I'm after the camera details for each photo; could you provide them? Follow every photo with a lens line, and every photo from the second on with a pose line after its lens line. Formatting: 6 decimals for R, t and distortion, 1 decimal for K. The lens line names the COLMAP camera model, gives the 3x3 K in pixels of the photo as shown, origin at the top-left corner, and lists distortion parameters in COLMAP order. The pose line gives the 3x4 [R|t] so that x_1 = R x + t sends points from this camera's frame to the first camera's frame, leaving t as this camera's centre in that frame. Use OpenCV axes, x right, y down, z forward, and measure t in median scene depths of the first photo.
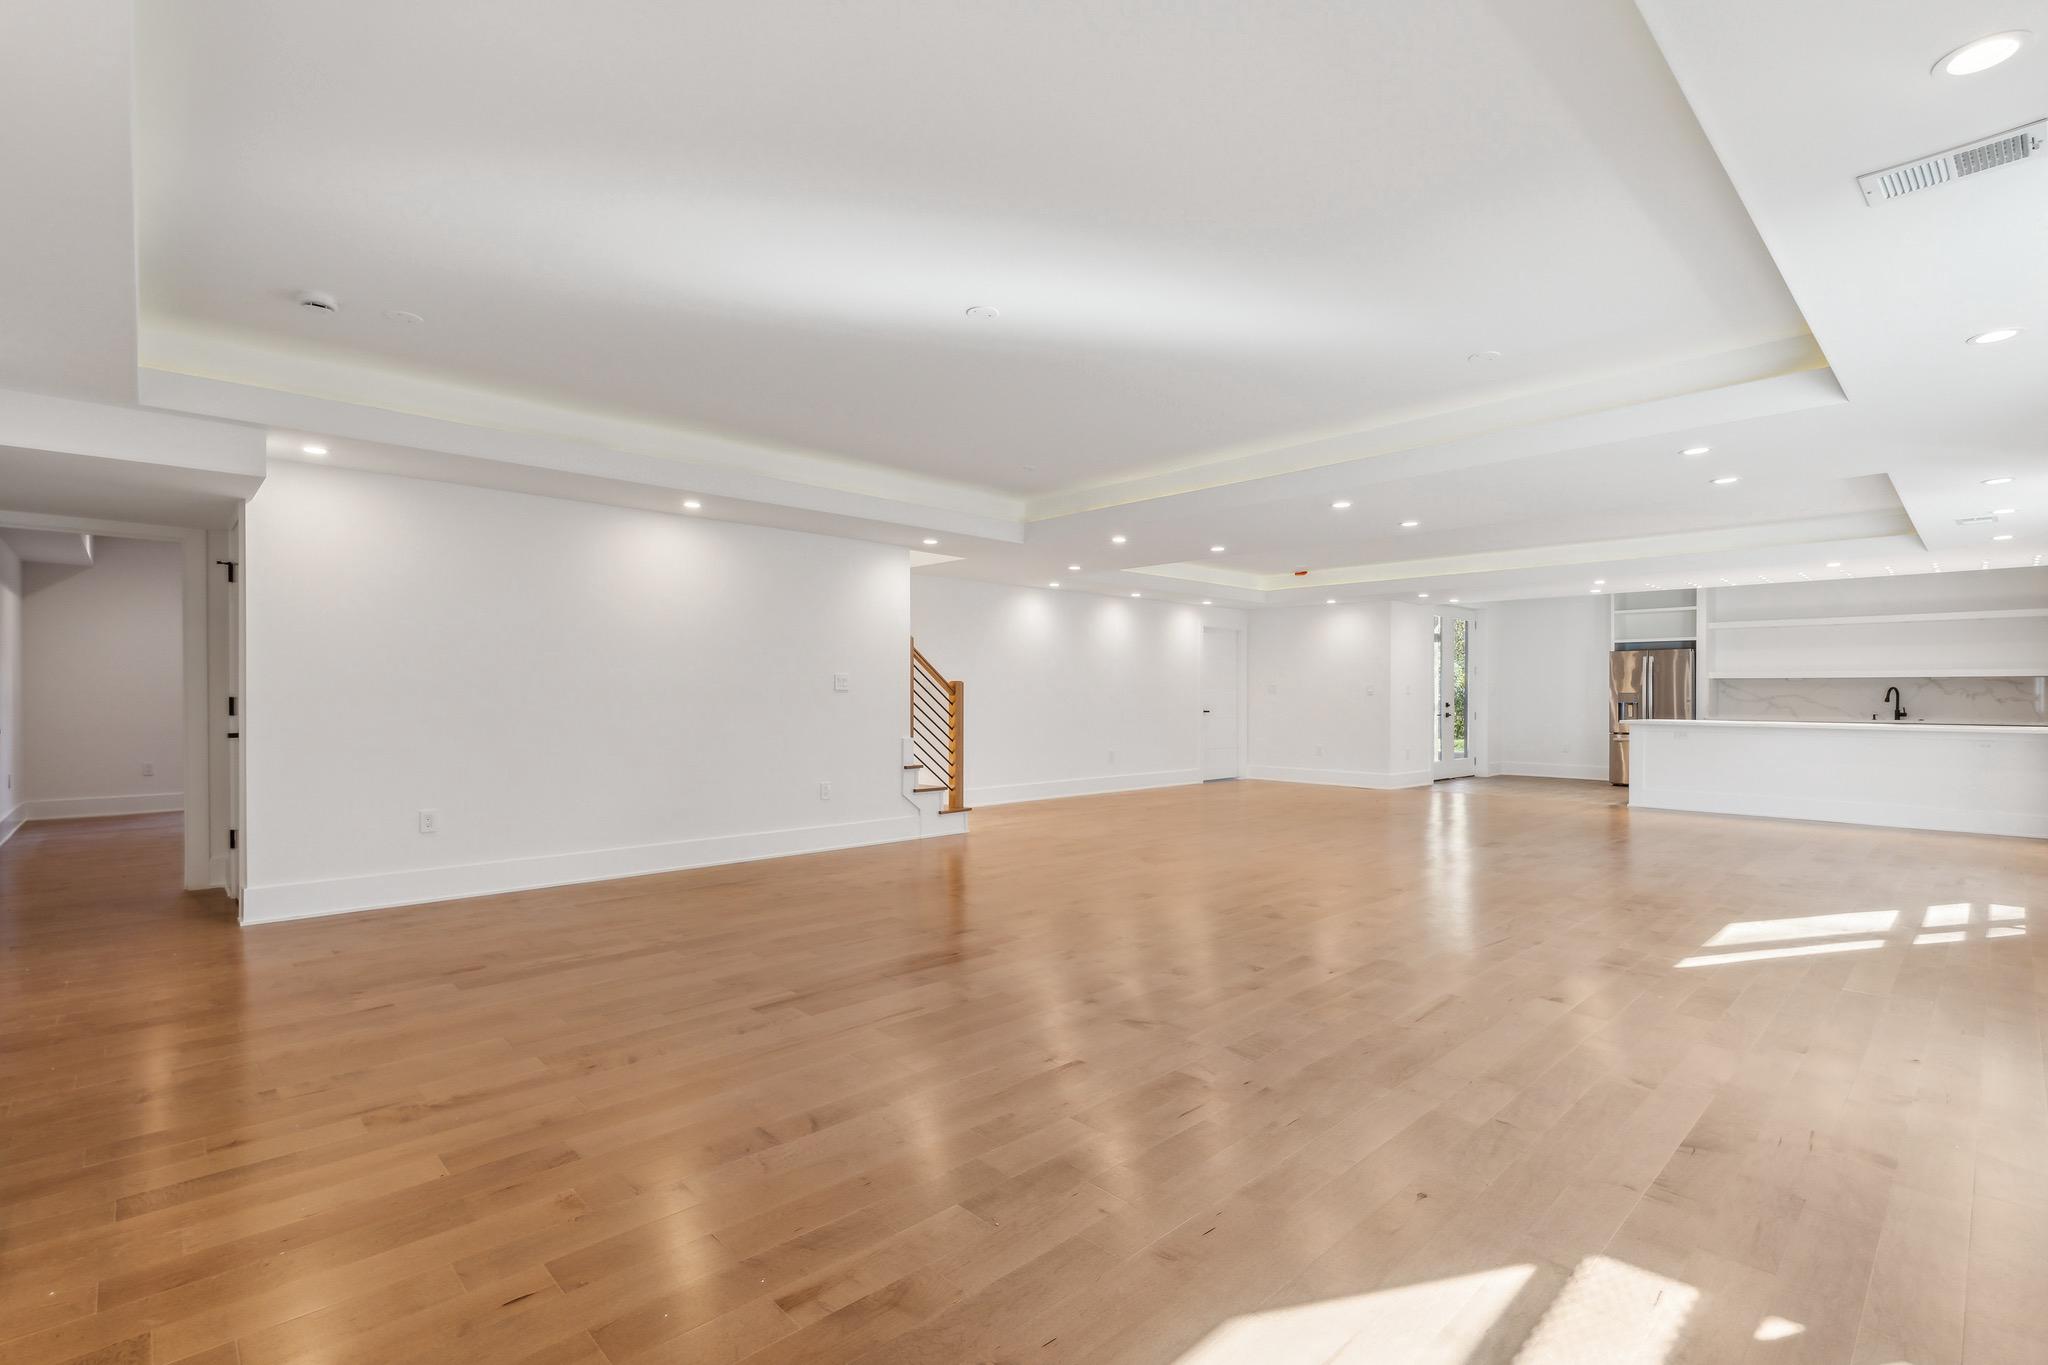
lens RADIAL K [[941.3, 0, 1015.3], [0, 941.3, 692.4], [0, 0, 1]] dist [0.000234, -0.000092]
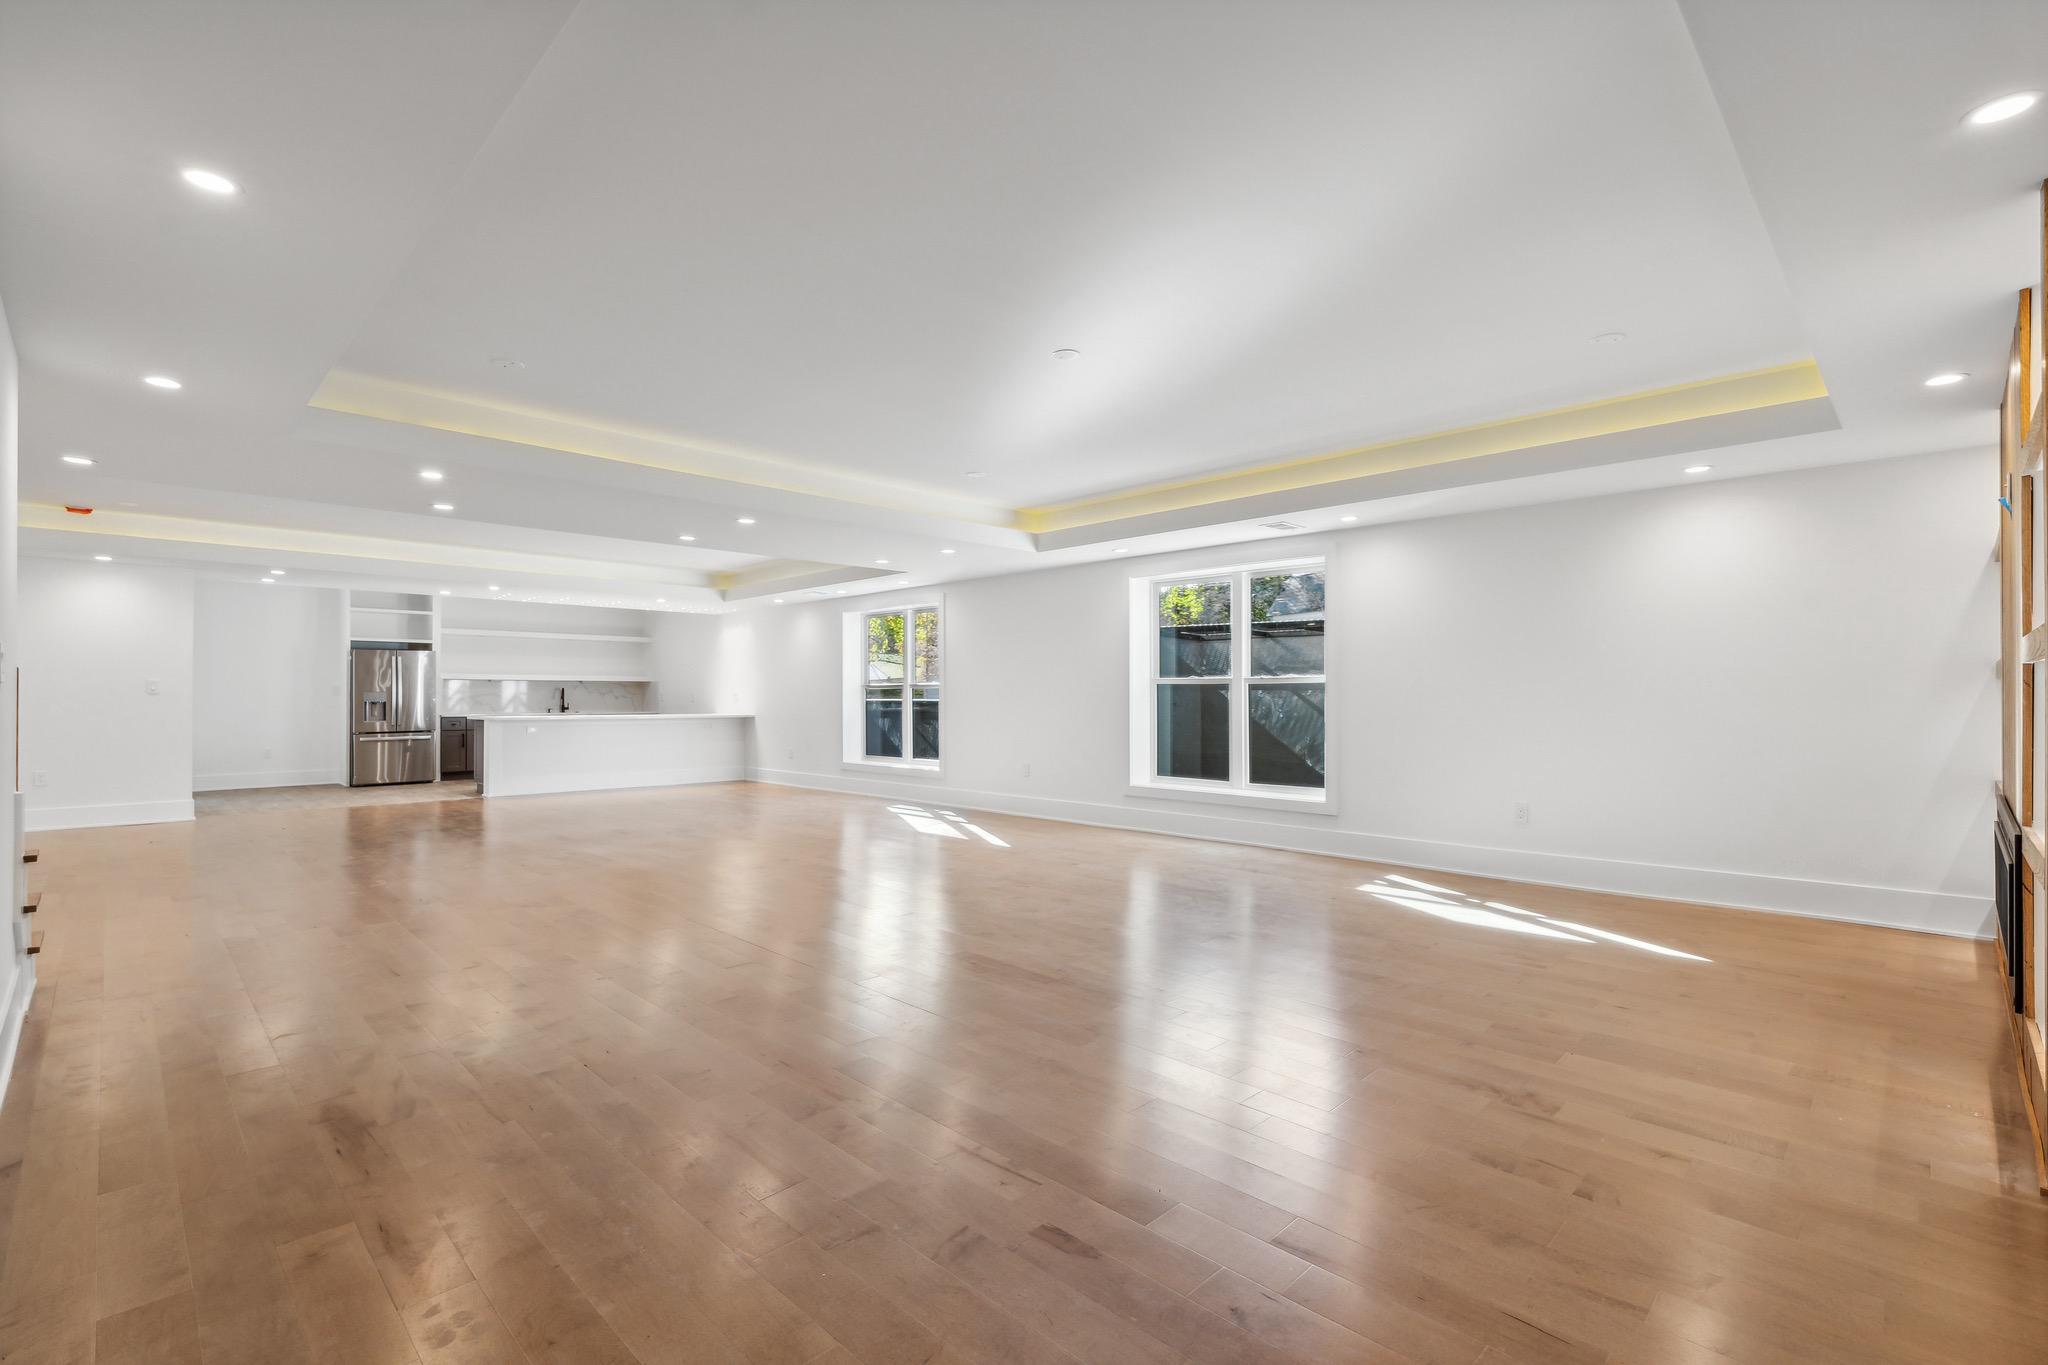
lens RADIAL K [[941.3, 0, 1015.7], [0, 941.3, 682.2], [0, 0, 1]] dist [0.000234, -0.000092]
pose [[-0.036751, 0.011476, 0.999259, -0.427850], [-0.003353, 0.999927, -0.011607, -0.000115], [-0.999319, -0.003777, -0.036710, 0.409317]]
